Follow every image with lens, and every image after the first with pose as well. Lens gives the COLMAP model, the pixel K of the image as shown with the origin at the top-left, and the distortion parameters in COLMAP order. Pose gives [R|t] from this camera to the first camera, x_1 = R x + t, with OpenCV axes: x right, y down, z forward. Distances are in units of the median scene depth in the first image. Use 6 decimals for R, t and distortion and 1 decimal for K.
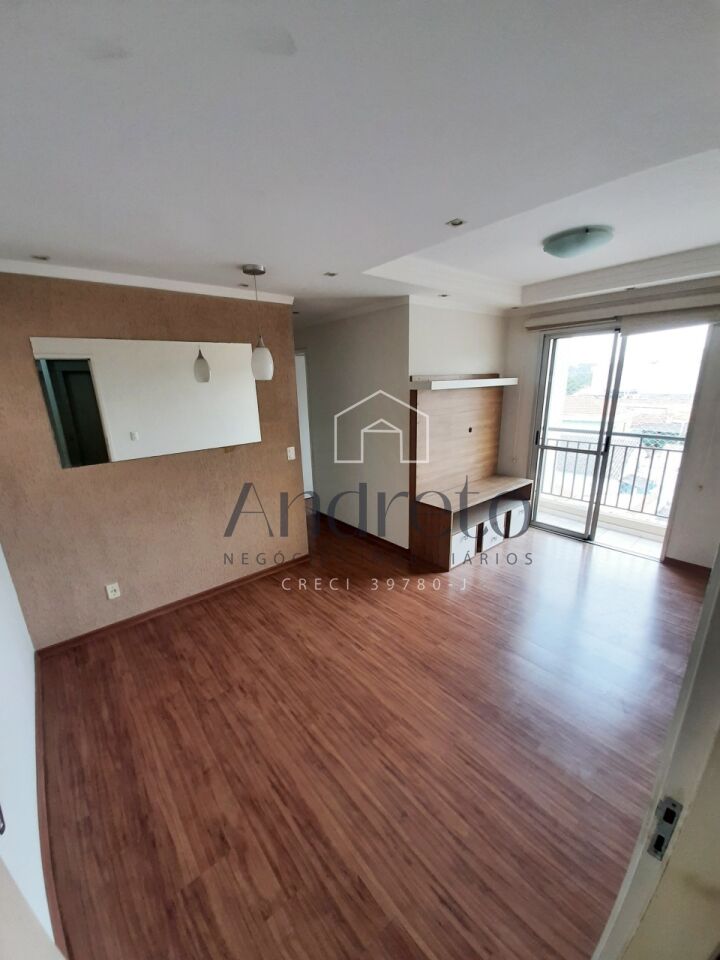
lens RADIAL K [[375.1, 0, 354.3], [0, 375.1, 486.2], [0, 0, 1]] dist [0.022827, -0.017541]
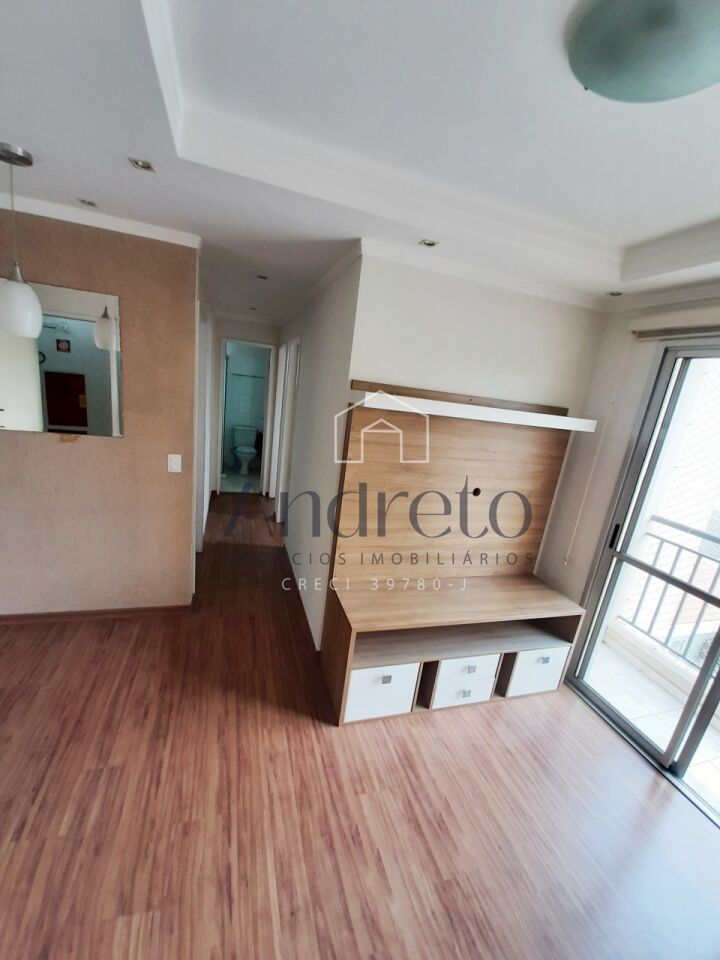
lens RADIAL K [[375.1, 0, 354.3], [0, 375.1, 486.2], [0, 0, 1]] dist [0.022827, -0.017541]
pose [[0.911404, 0.235116, -0.337733, 0.345163], [-0.248686, 0.968579, 0.003183, -0.117941], [0.327870, 0.081089, 0.941236, 0.406386]]
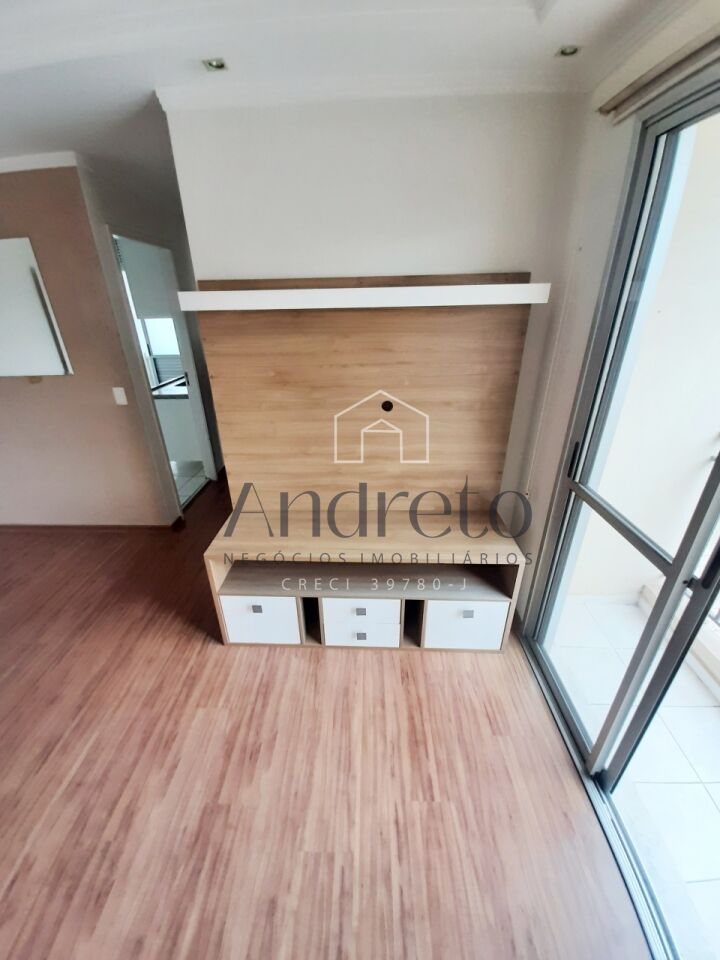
lens RADIAL K [[375.1, 0, 354.3], [0, 375.1, 486.2], [0, 0, 1]] dist [0.022827, -0.017541]
pose [[0.739545, 0.304145, -0.600474, 0.613068], [-0.184810, 0.949558, 0.253346, -0.173797], [0.647239, -0.076387, 0.758451, 0.643033]]
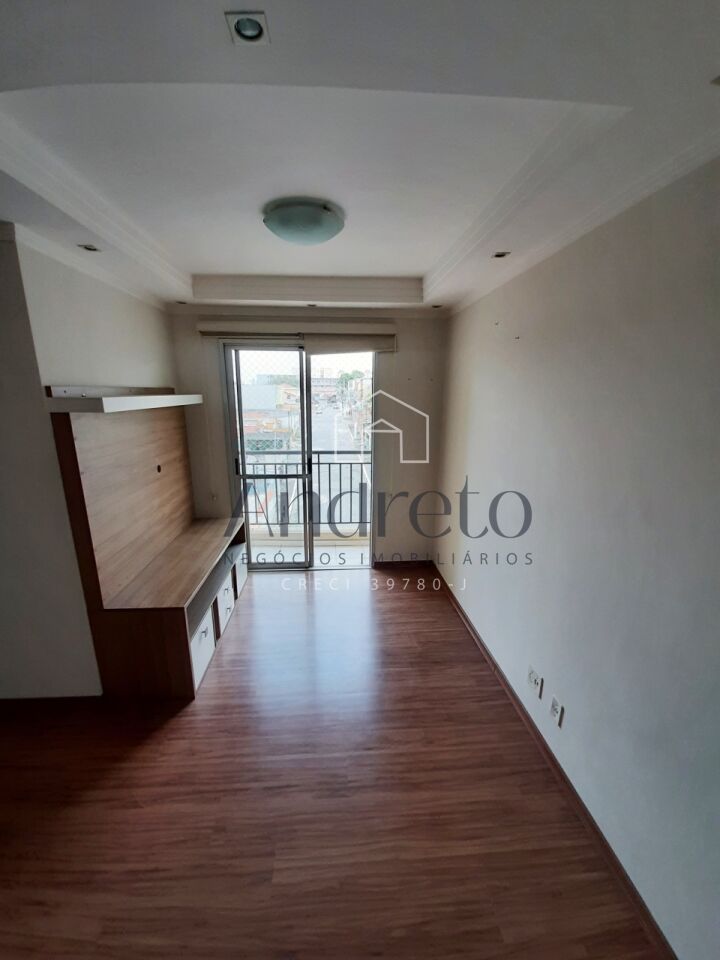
lens RADIAL K [[376.1, 0, 350.7], [0, 376.1, 481.9], [0, 0, 1]] dist [0.000816, -0.012671]
pose [[0.591992, -0.160380, 0.789825, -0.026265], [0.199881, 0.978599, 0.048897, -0.095002], [-0.780765, 0.128925, 0.611380, 0.336923]]
